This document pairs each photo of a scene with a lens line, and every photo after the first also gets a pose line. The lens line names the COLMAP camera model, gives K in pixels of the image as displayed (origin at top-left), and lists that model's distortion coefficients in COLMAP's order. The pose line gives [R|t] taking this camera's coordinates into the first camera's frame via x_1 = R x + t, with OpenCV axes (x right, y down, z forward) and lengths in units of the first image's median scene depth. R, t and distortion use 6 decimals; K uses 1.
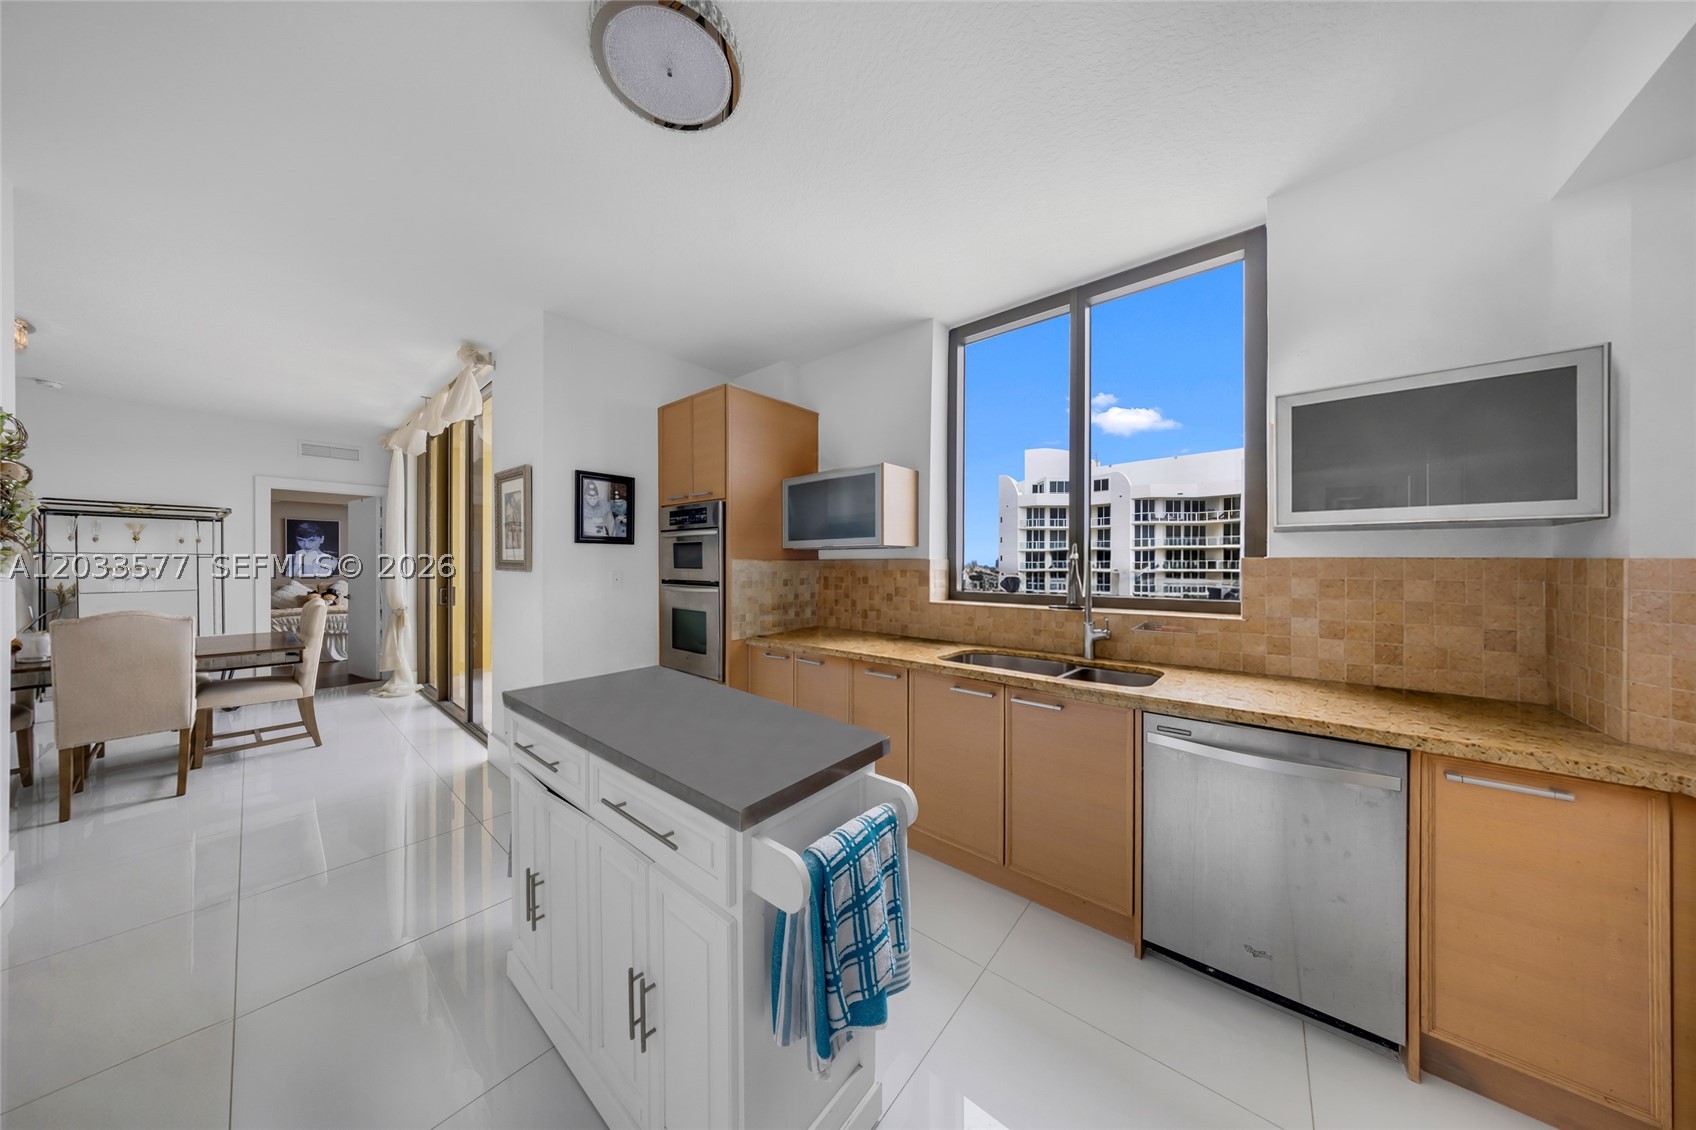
lens RADIAL K [[488.6, 0, 840.6], [0, 488.6, 573.3], [0, 0, 1]] dist [0.000618, 0.000026]
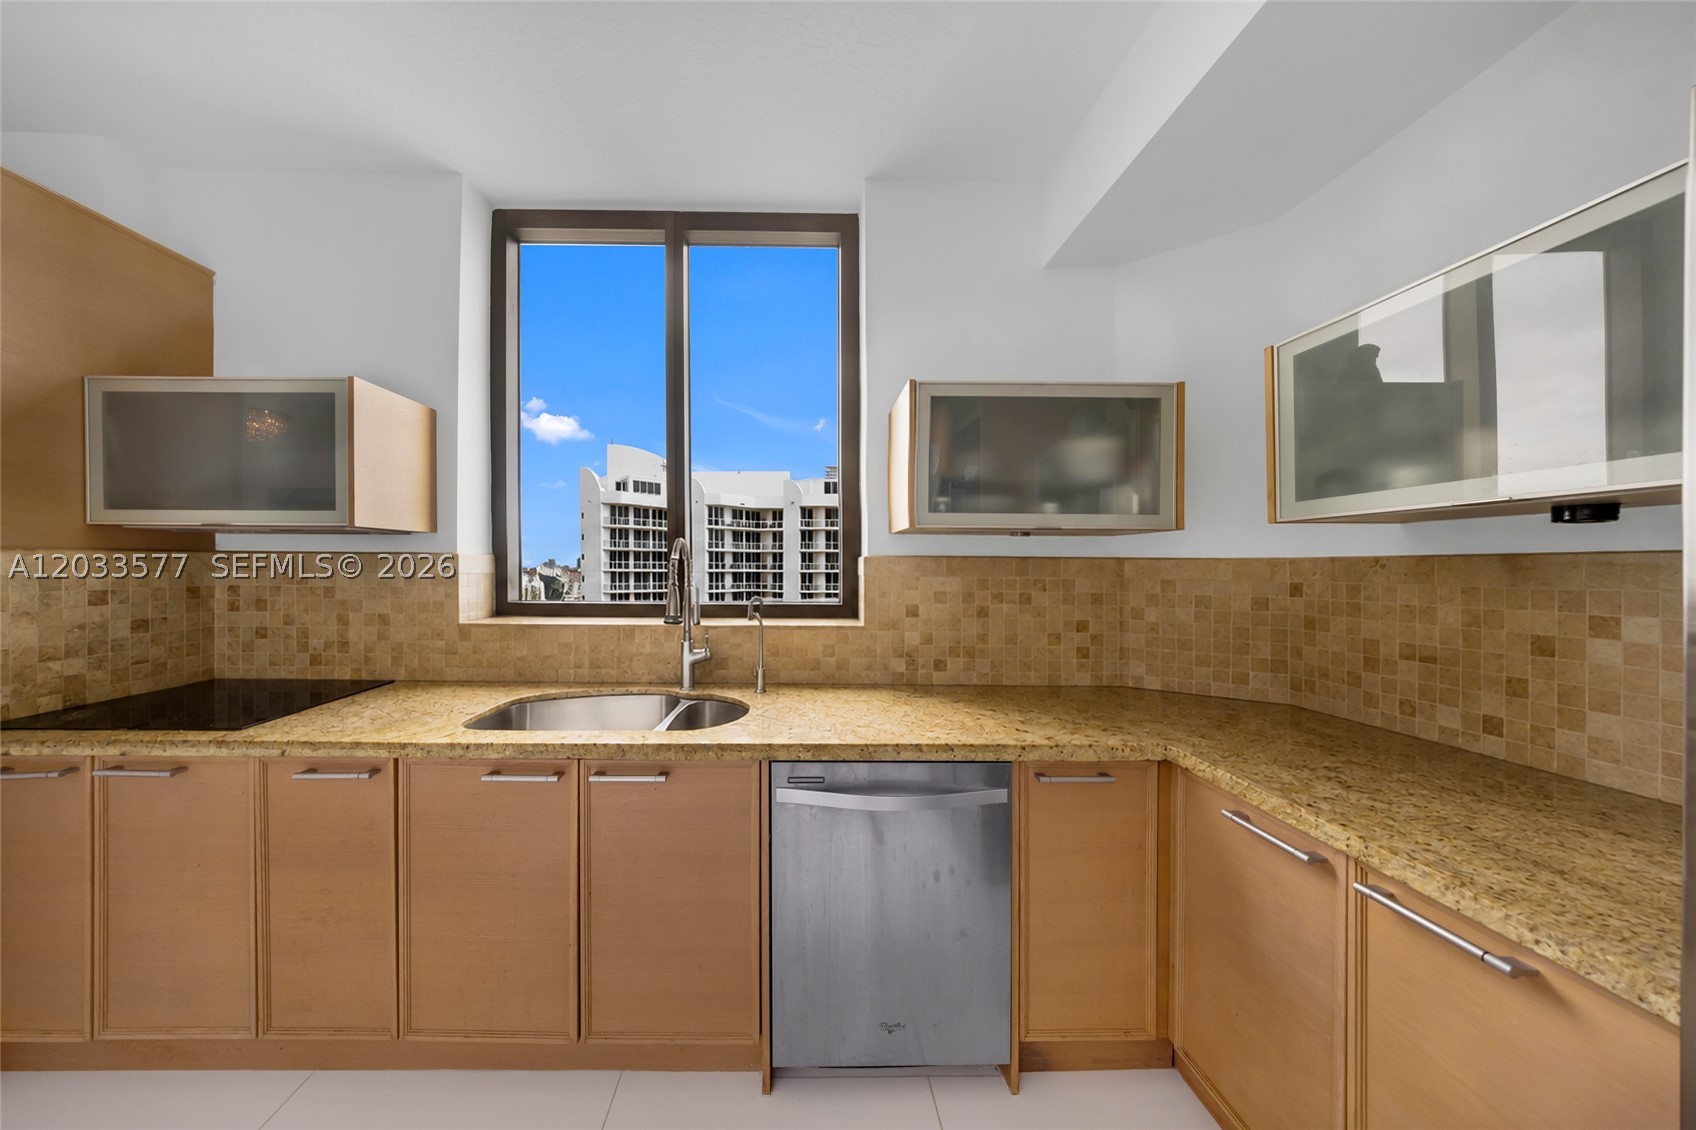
lens RADIAL K [[510.6, 0, 801.8], [0, 510.6, 570.7], [0, 0, 1]] dist [-0.005150, -0.000073]
pose [[0.749965, -0.002562, 0.661472, 0.072881], [0.006455, 0.999973, -0.003445, -0.001424], [-0.661446, 0.006853, 0.749962, 0.195805]]
